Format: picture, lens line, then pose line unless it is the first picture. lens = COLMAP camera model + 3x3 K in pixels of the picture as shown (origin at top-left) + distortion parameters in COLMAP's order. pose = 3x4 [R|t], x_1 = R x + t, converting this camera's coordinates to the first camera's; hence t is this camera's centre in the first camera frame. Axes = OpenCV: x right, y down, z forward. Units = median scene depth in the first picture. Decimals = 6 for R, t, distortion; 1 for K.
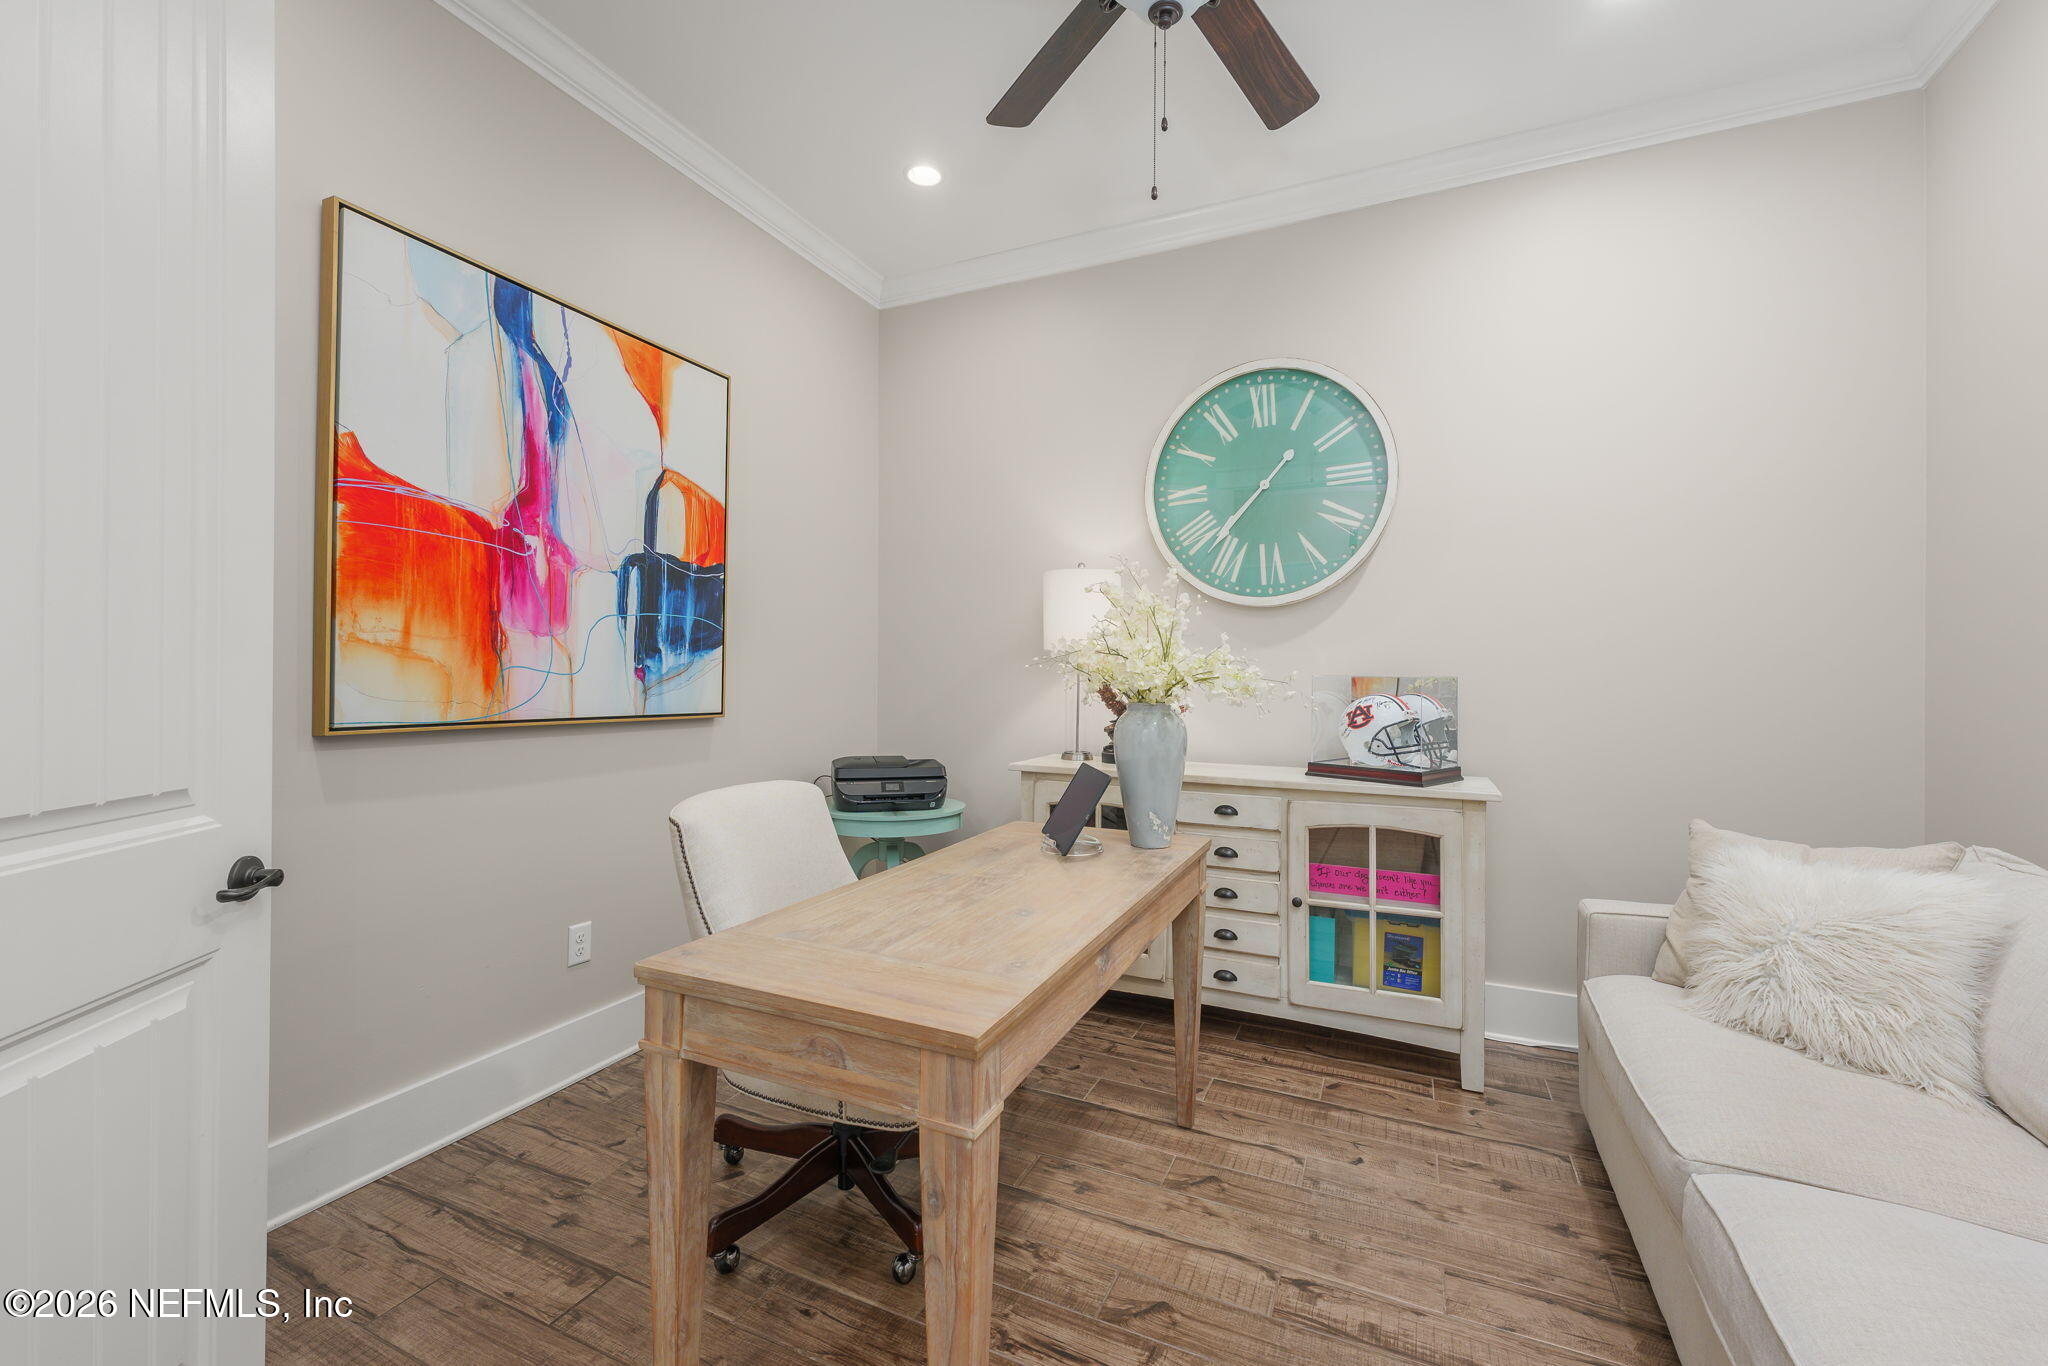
lens RADIAL K [[844.5, 0, 1015.7], [0, 844.5, 673.4], [0, 0, 1]] dist [-0.000756, 0.000148]
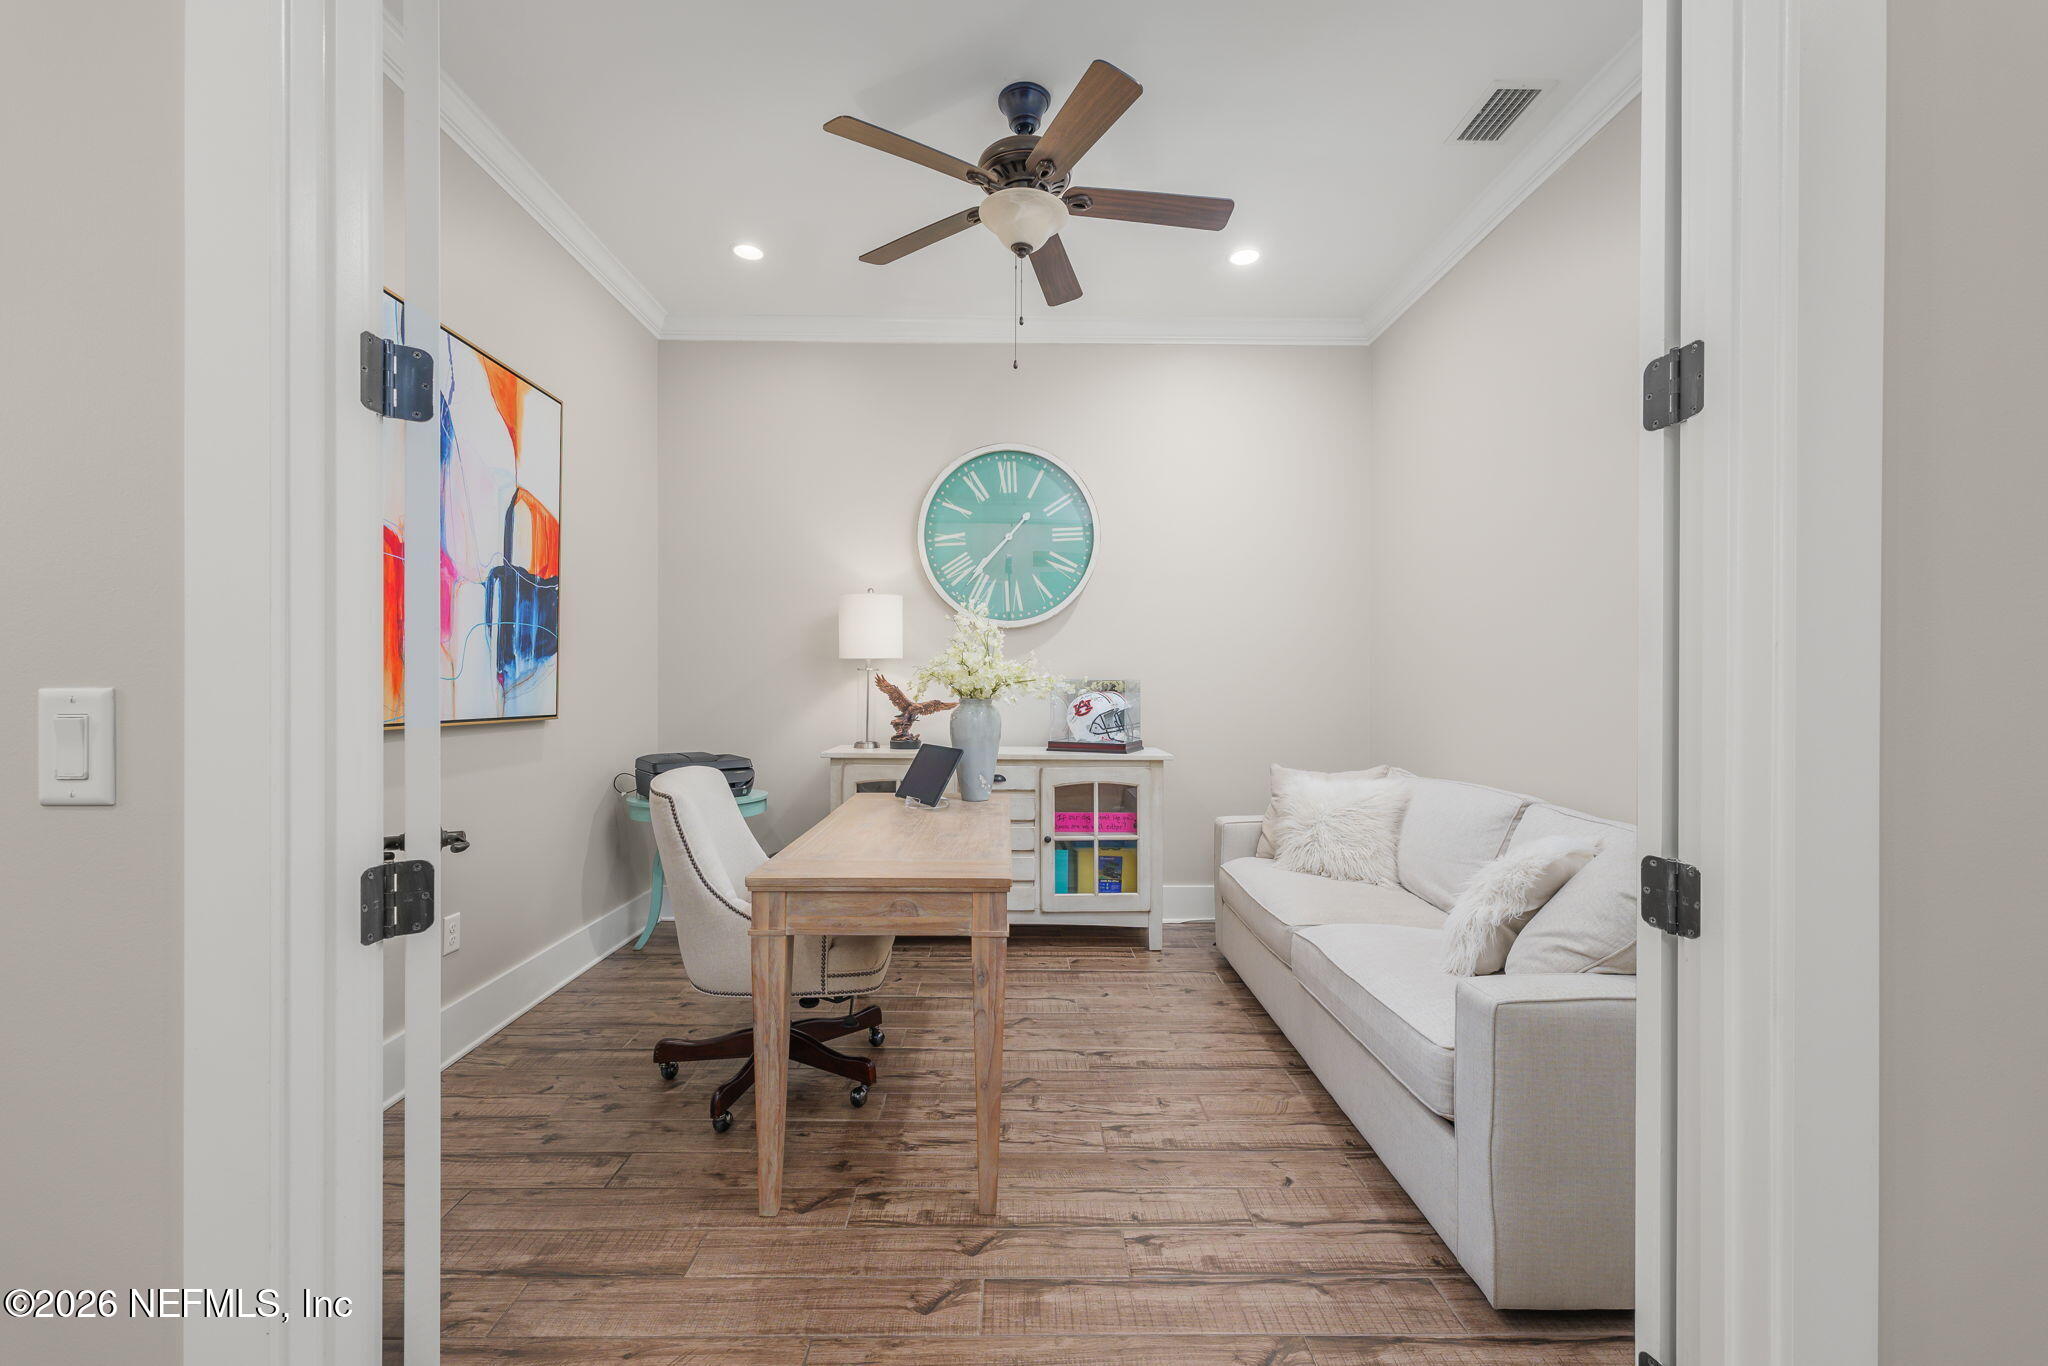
lens RADIAL K [[844.5, 0, 1019.0], [0, 844.5, 684.3], [0, 0, 1]] dist [-0.000756, 0.000148]
pose [[0.900623, -0.004253, 0.434581, -0.330157], [0.001182, 0.999972, 0.007338, 0.000521], [-0.434600, -0.006095, 0.900603, -0.256873]]
